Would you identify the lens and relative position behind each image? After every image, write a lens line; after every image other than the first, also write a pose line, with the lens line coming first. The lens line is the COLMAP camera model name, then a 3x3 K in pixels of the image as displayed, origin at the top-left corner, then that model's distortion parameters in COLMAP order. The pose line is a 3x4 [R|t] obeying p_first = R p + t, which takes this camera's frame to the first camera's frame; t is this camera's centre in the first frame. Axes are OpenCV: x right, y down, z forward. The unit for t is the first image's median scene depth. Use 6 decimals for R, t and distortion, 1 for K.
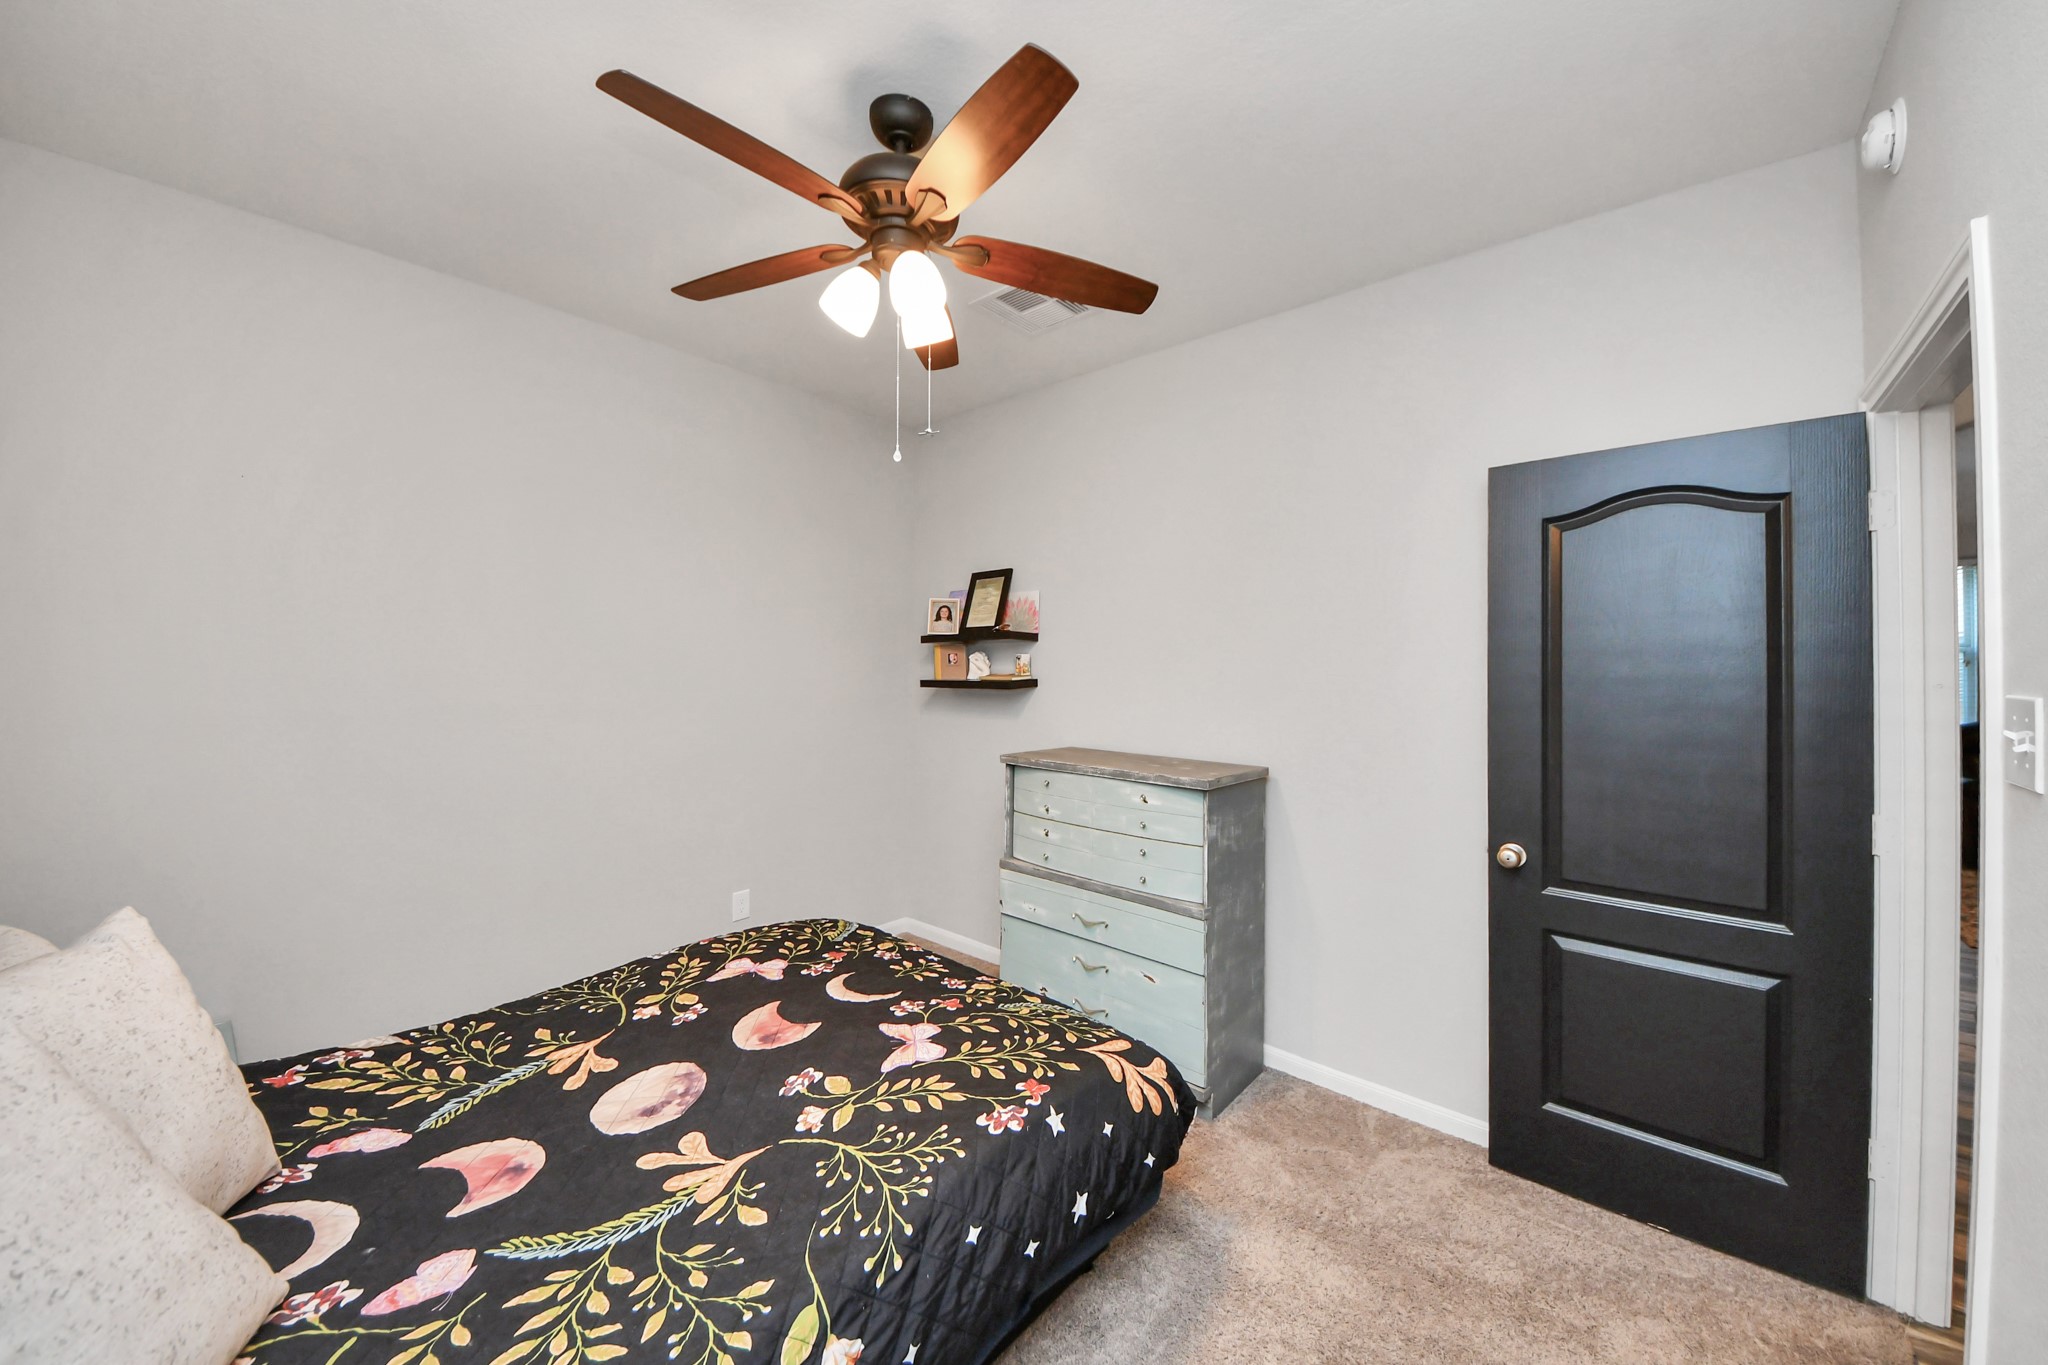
lens RADIAL K [[751.2, 0, 1019.5], [0, 751.2, 678.8], [0, 0, 1]] dist [0.048541, -0.022999]
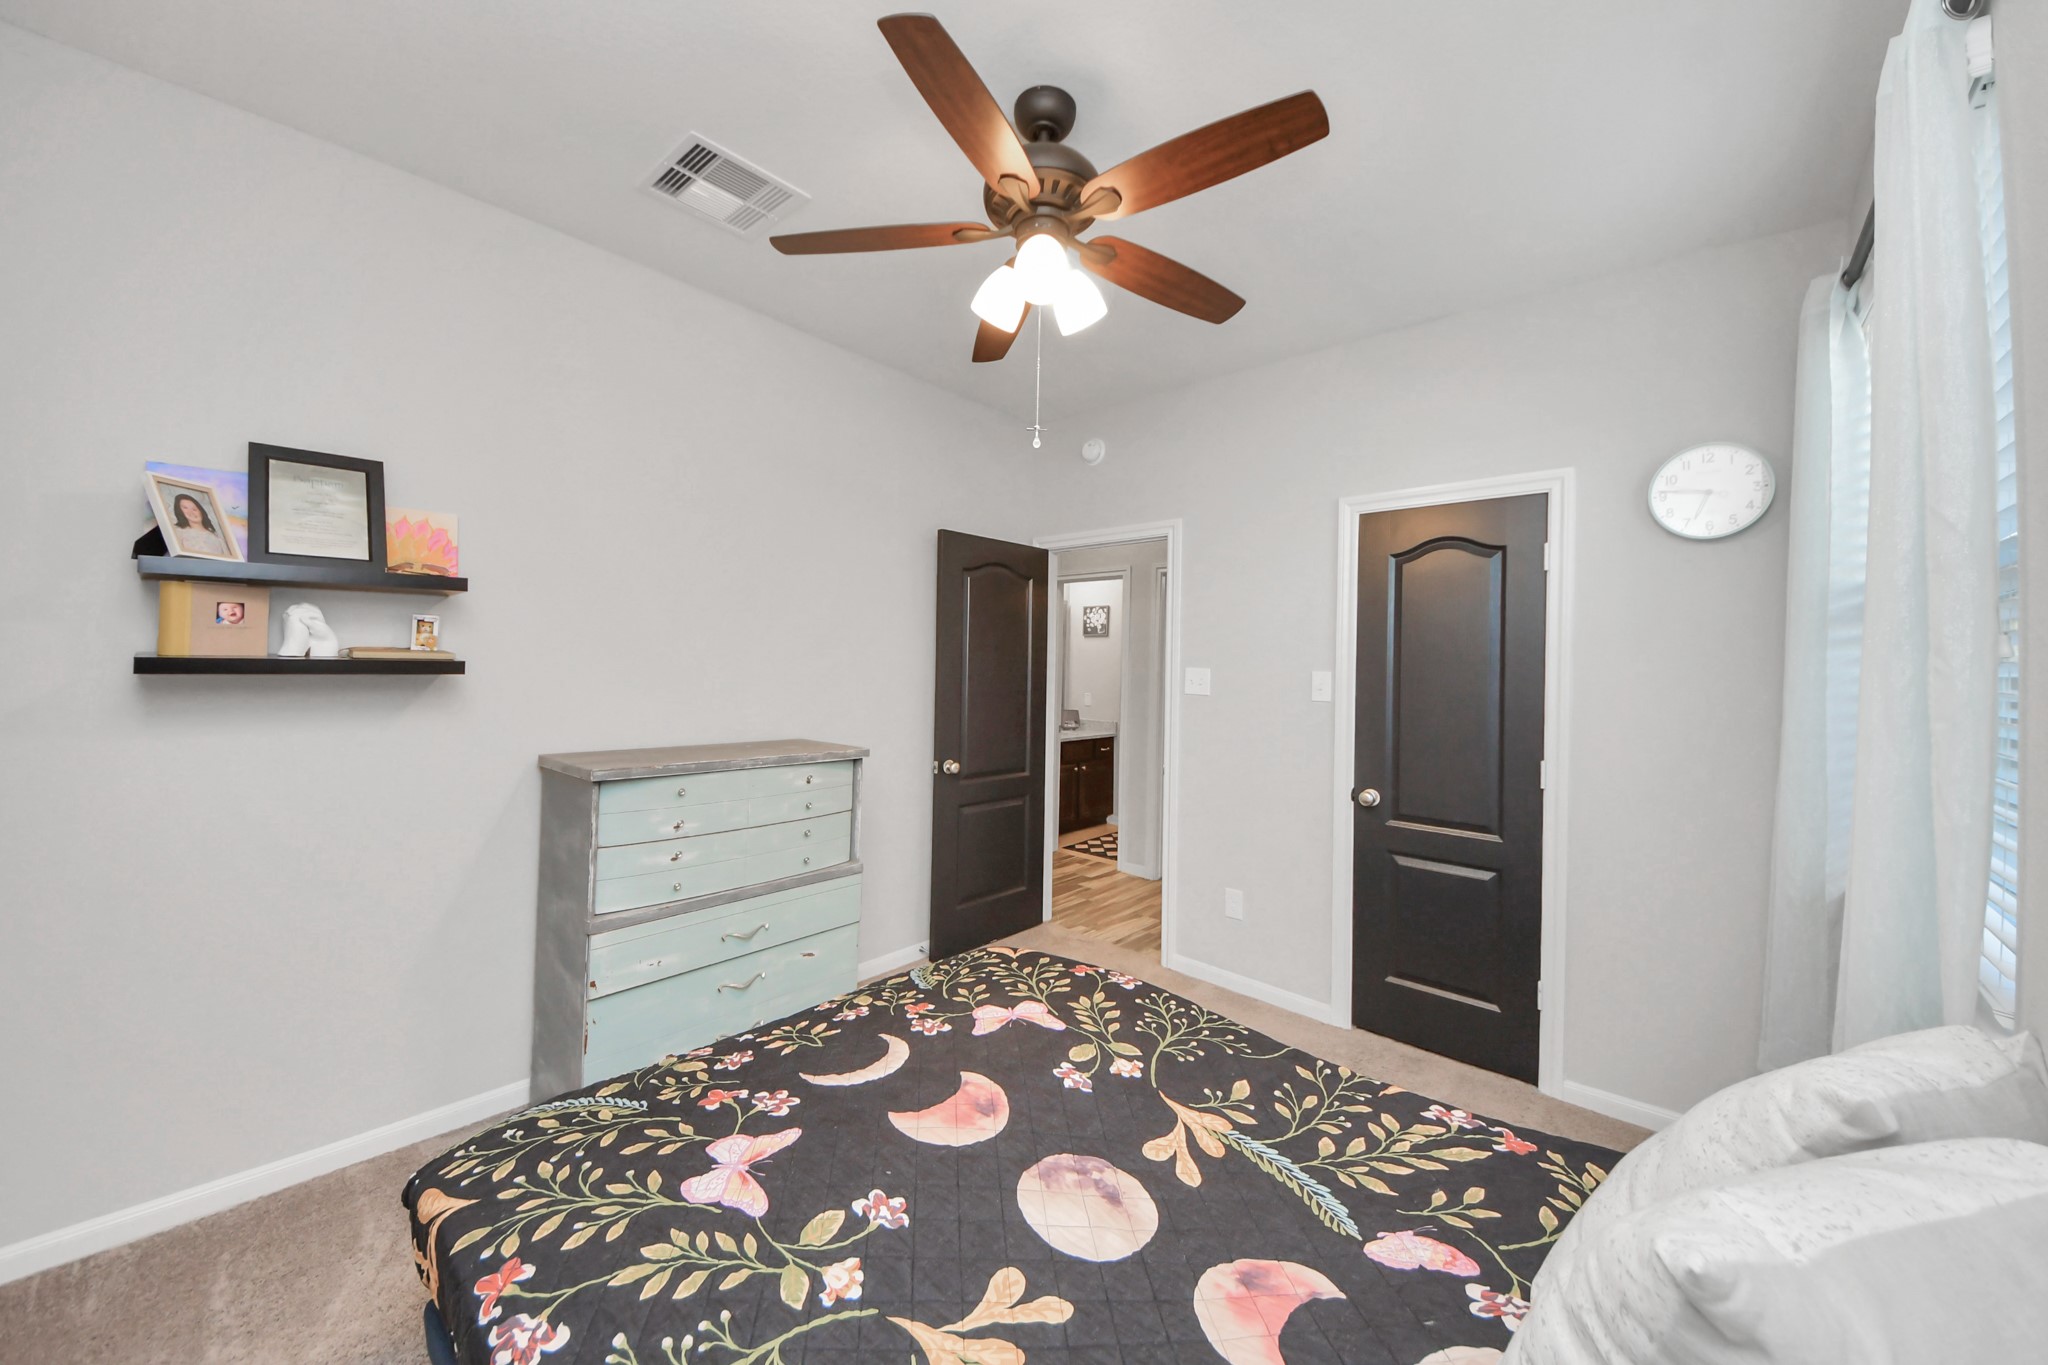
lens RADIAL K [[751.2, 0, 1019.5], [0, 751.2, 678.8], [0, 0, 1]] dist [0.048541, -0.022999]
pose [[0.001251, -0.020427, 0.999791, -1.191740], [-0.003430, 0.999785, 0.020431, 0.006402], [-0.999993, -0.003455, 0.001180, 1.030053]]
